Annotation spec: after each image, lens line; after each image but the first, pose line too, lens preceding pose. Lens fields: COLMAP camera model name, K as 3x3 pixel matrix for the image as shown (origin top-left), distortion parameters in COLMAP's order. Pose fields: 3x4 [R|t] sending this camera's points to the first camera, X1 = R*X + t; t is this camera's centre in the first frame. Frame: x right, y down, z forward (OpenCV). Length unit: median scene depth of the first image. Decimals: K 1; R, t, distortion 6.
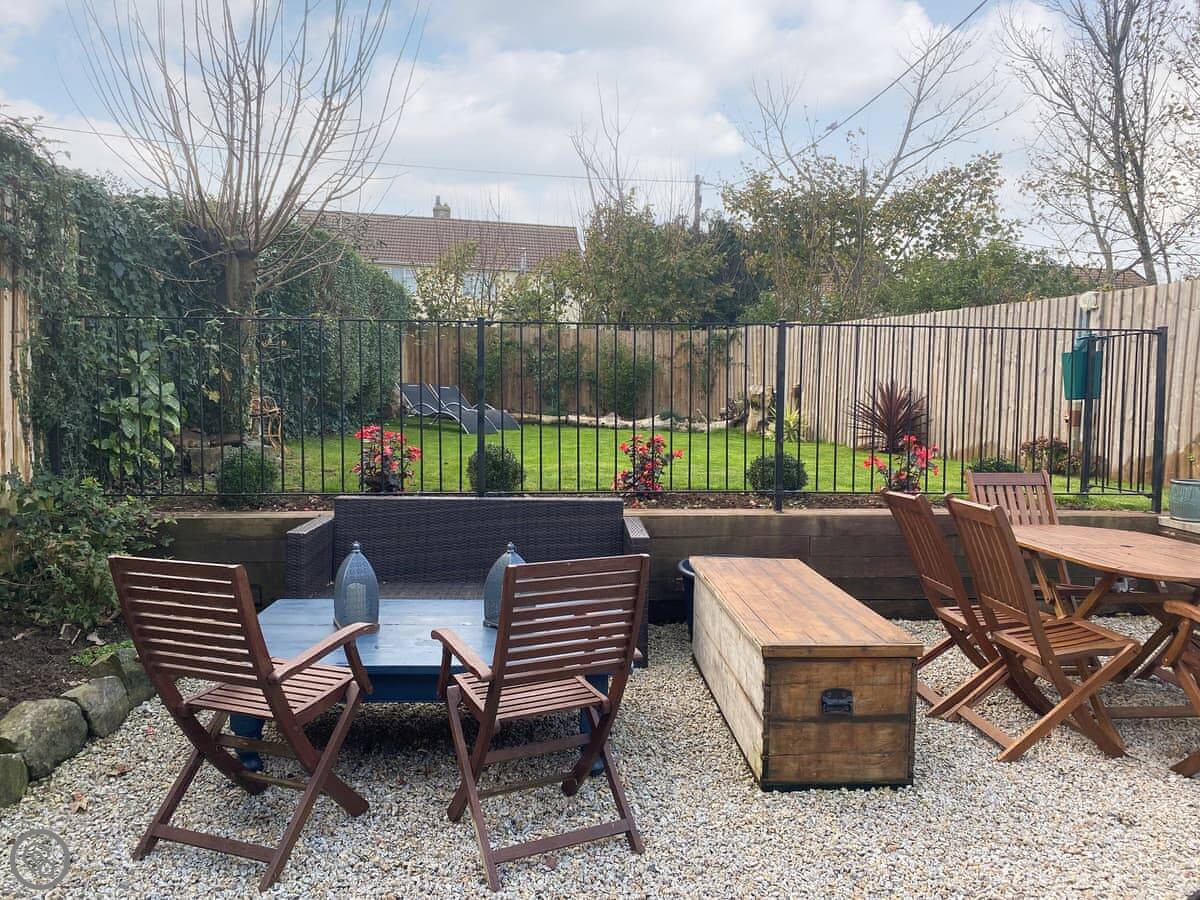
lens RADIAL K [[855.3, 0, 596.3], [0, 855.3, 468.6], [0, 0, 1]] dist [0.006570, 0.002973]
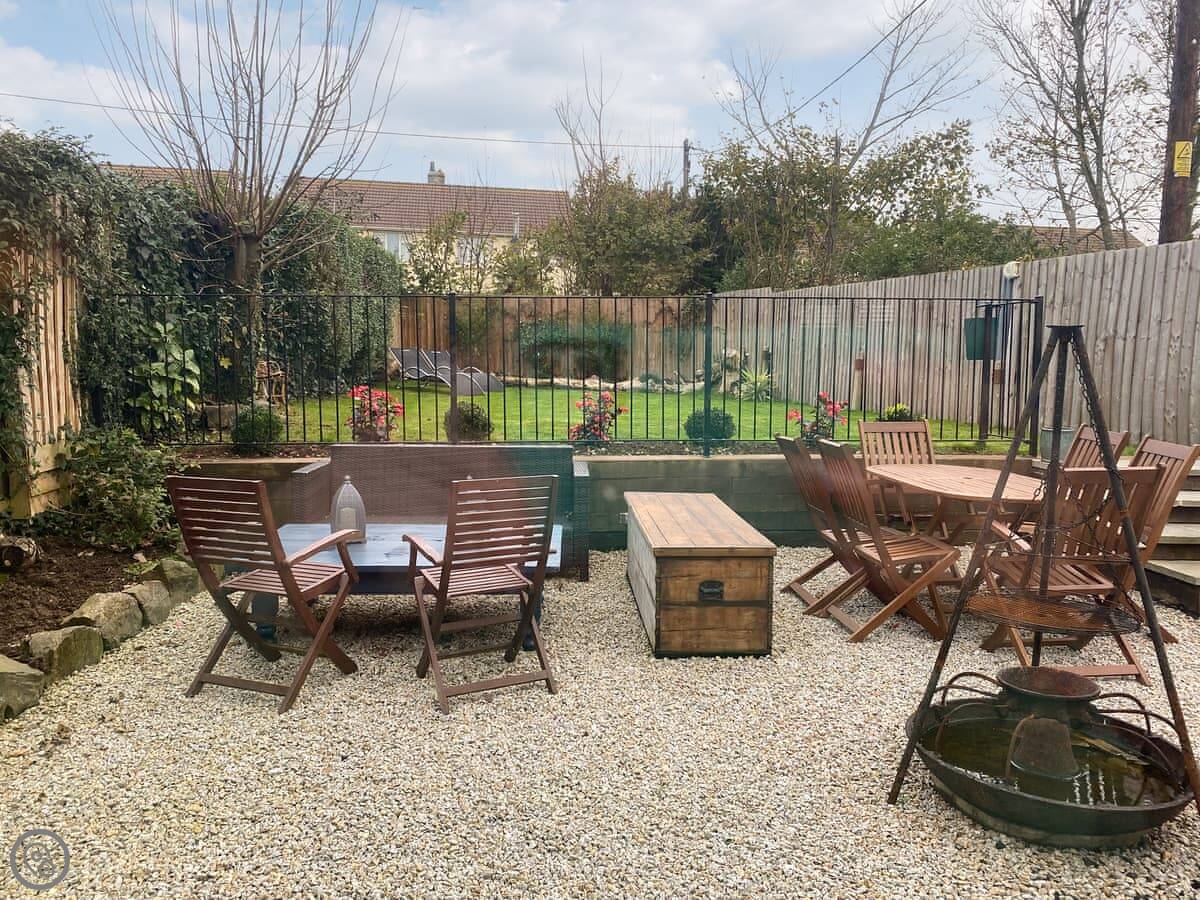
lens RADIAL K [[882.3, 0, 593.1], [0, 882.3, 460.4], [0, 0, 1]] dist [0.018417, -0.023989]
pose [[0.999913, -0.004548, -0.012383, 0.069713], [0.004900, 0.999580, 0.028567, 0.019608], [0.012248, -0.028625, 0.999515, -0.210906]]
